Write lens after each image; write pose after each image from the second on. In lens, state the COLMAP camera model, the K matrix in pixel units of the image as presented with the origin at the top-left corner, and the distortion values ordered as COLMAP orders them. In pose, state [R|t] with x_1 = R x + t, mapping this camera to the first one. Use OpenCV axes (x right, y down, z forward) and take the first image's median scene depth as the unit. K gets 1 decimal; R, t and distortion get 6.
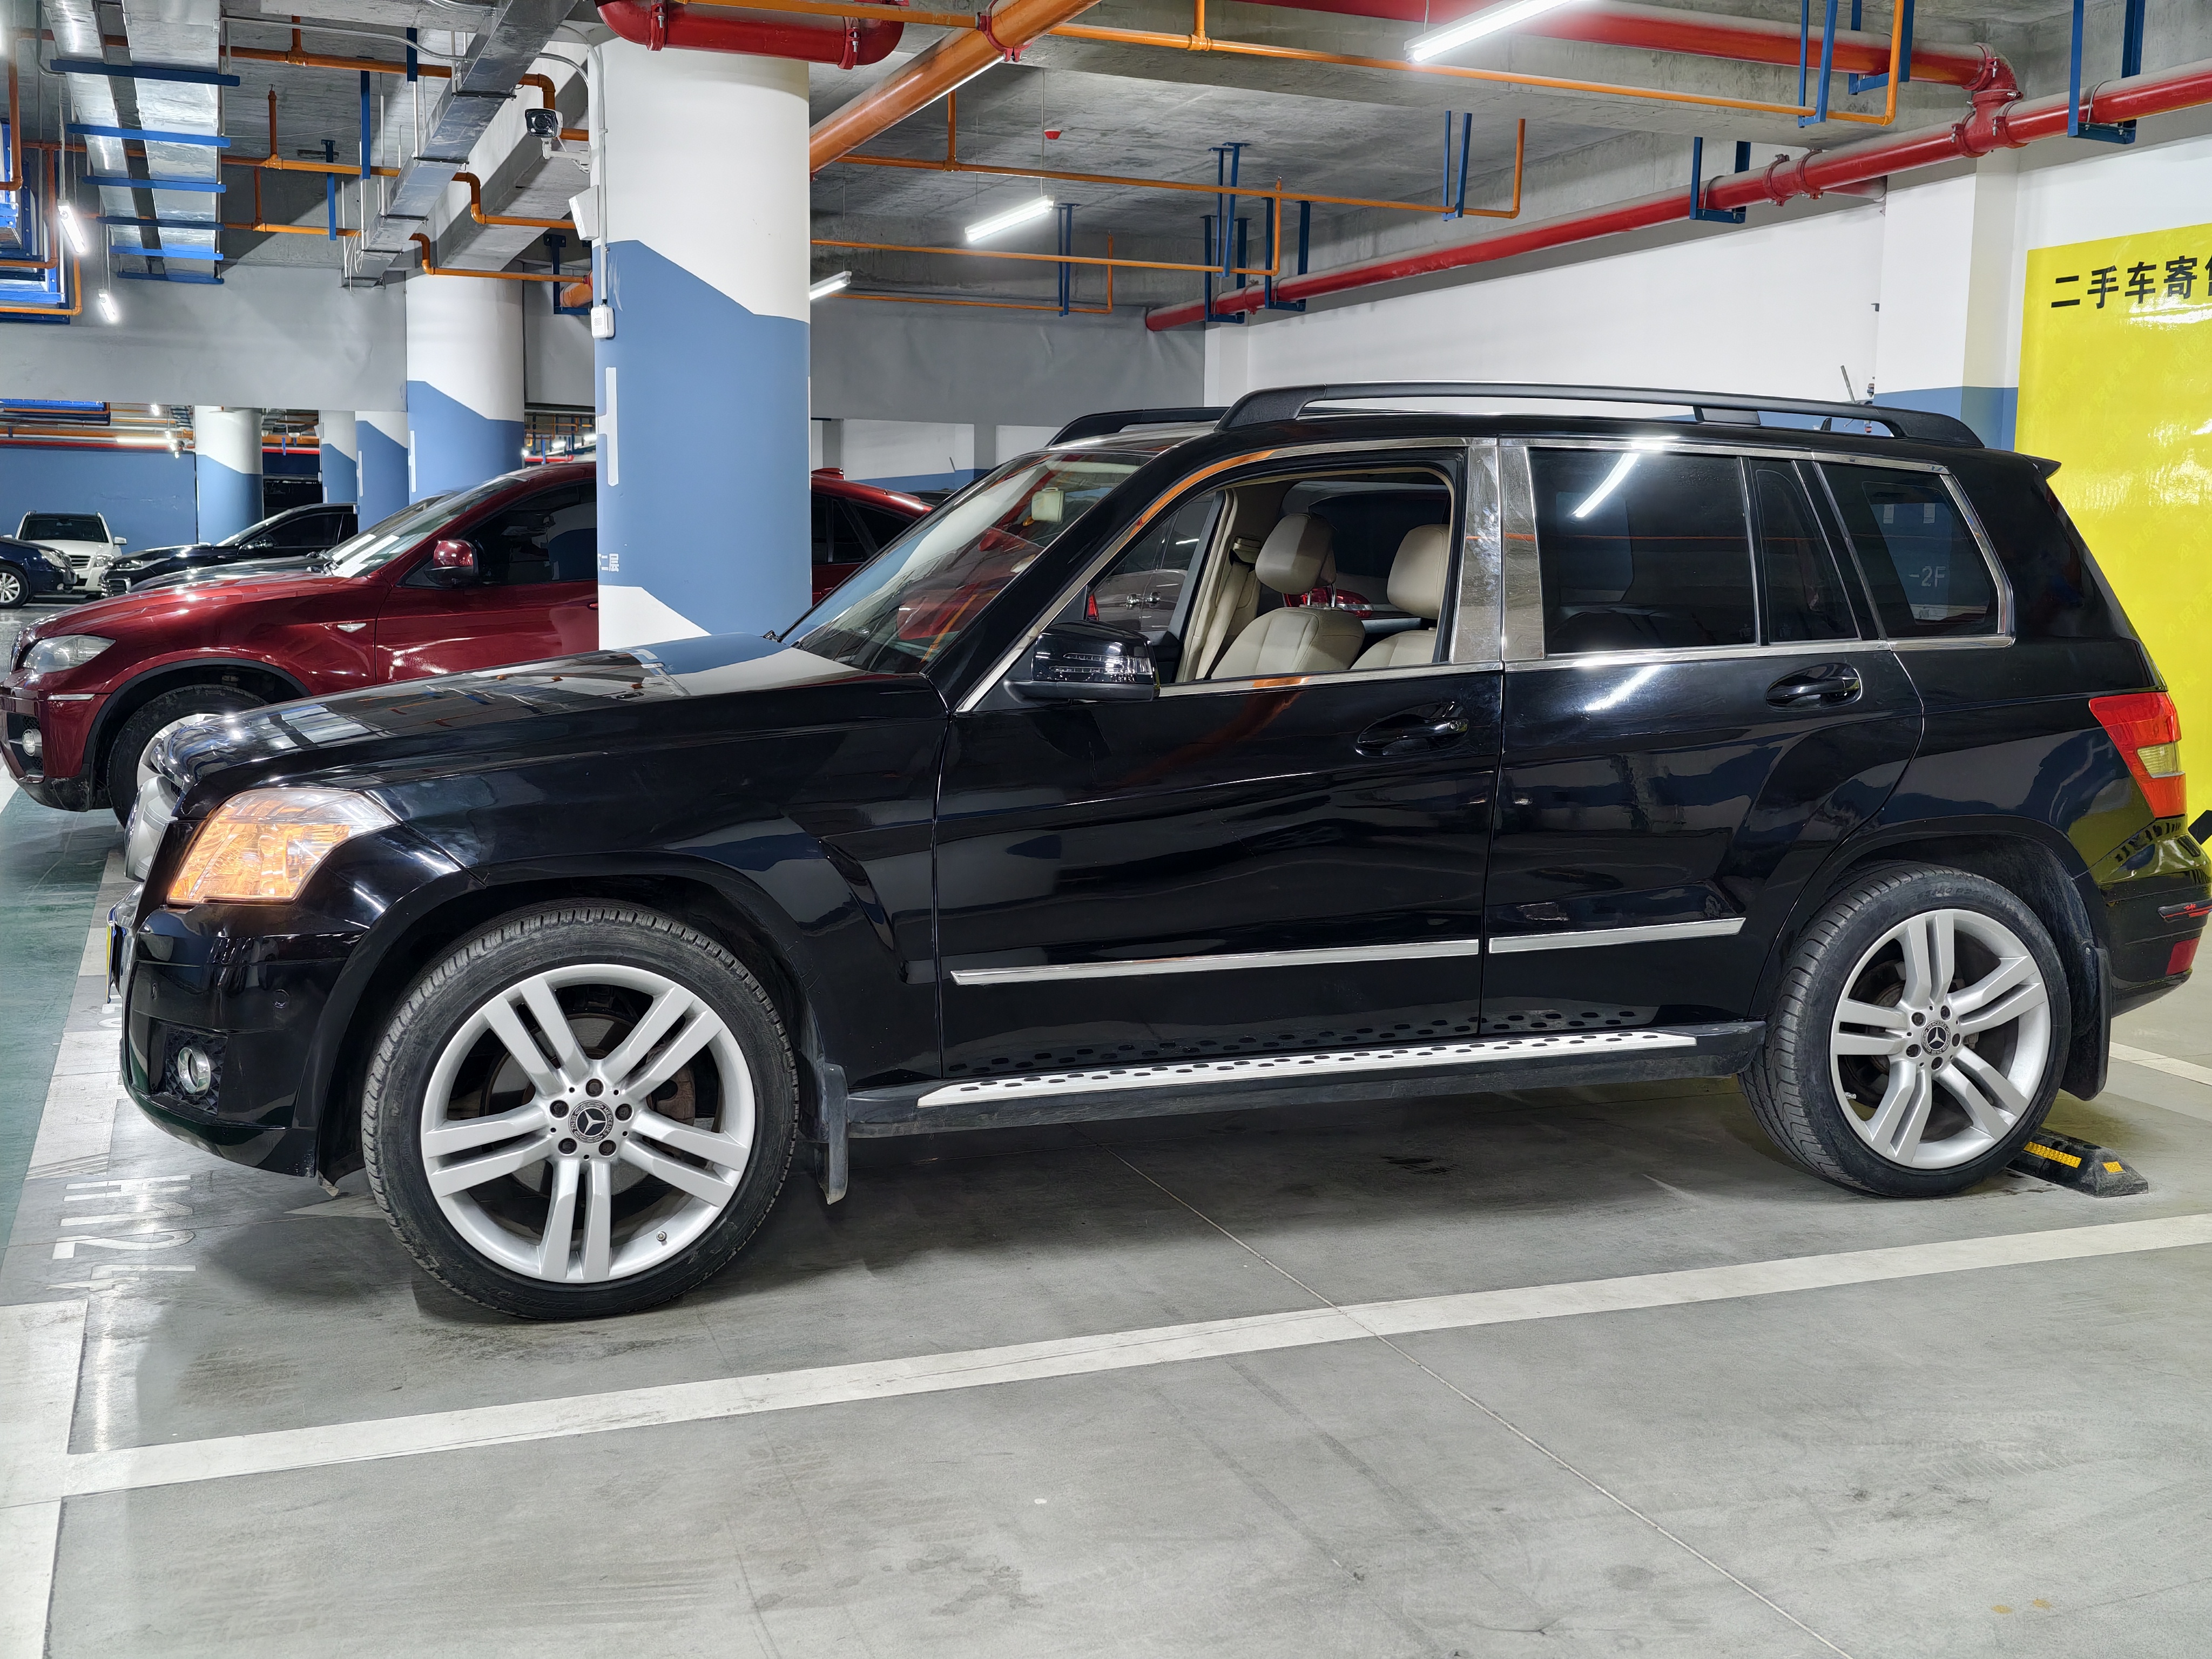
lens RADIAL K [[2263.1, 0, 1112.8], [0, 2263.1, 836.0], [0, 0, 1]] dist [0.027883, 0.000000]
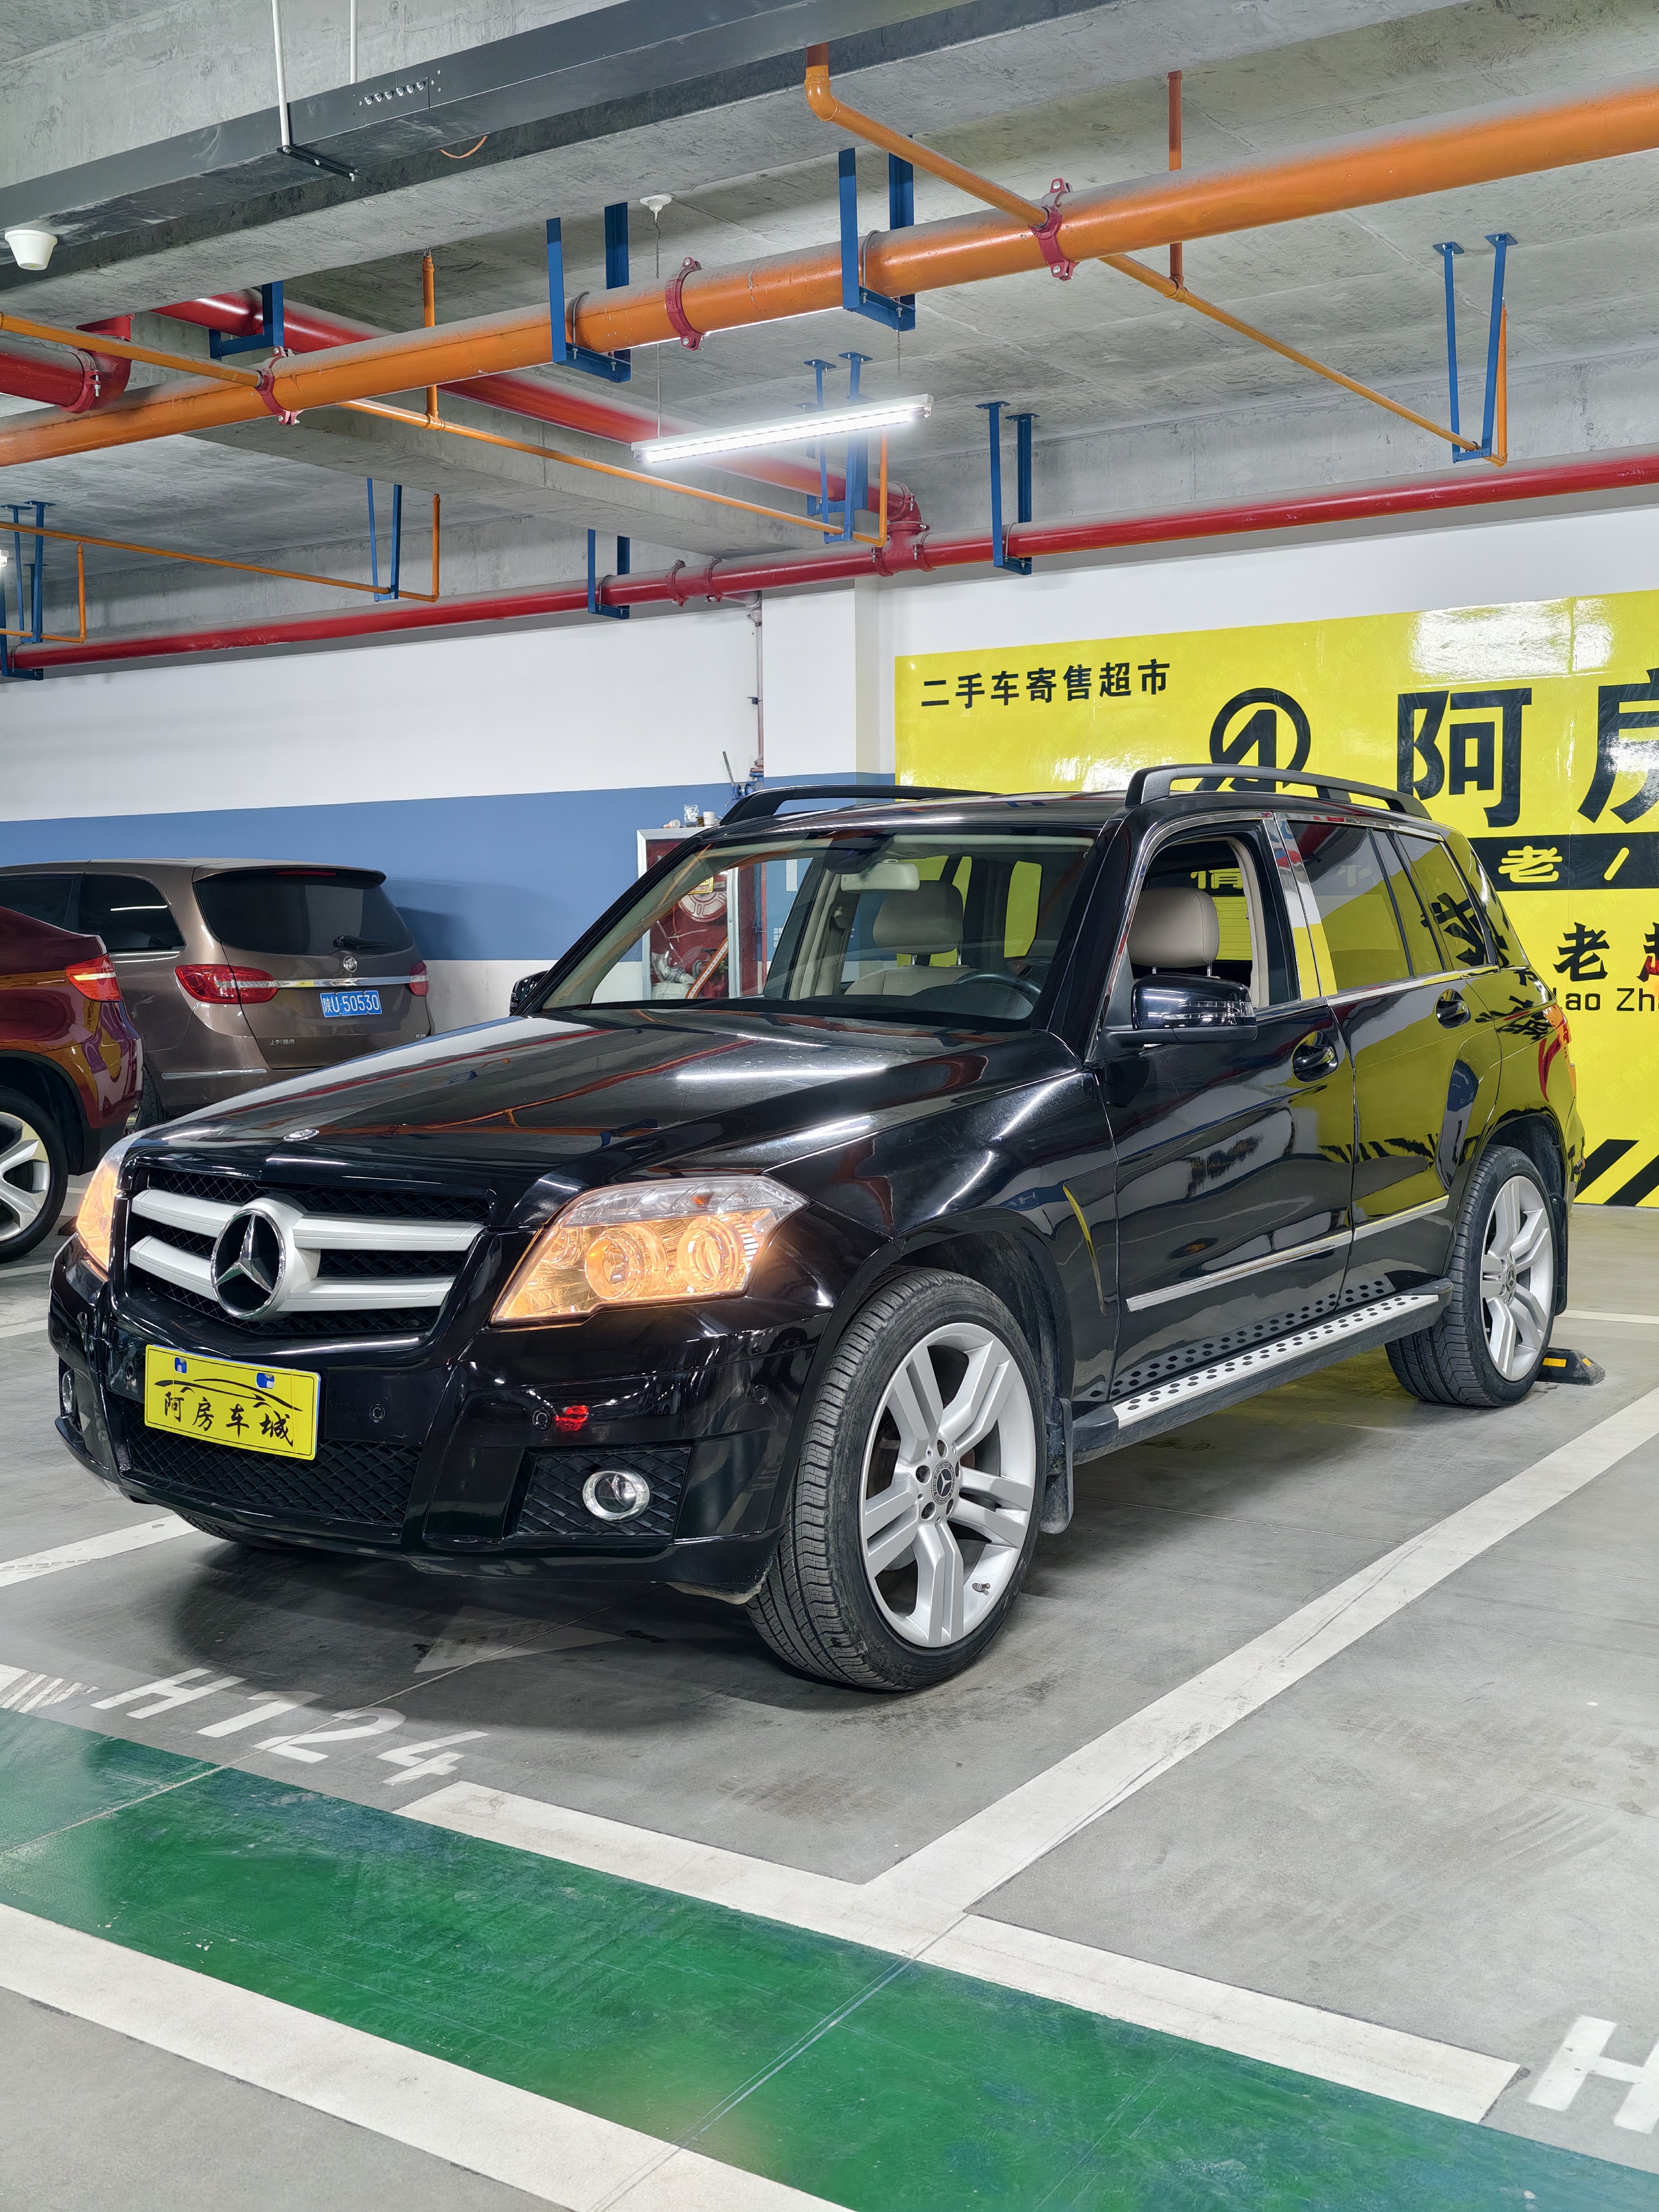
lens RADIAL K [[2263.1, 0, 868.3], [0, 2263.1, 1094.4], [0, 0, 1]] dist [0.027883, 0.000000]
pose [[0.825533, -0.068451, 0.560188, -0.744204], [0.096893, 0.995069, -0.021199, -0.025497], [-0.555974, 0.071779, 0.828094, 0.155788]]
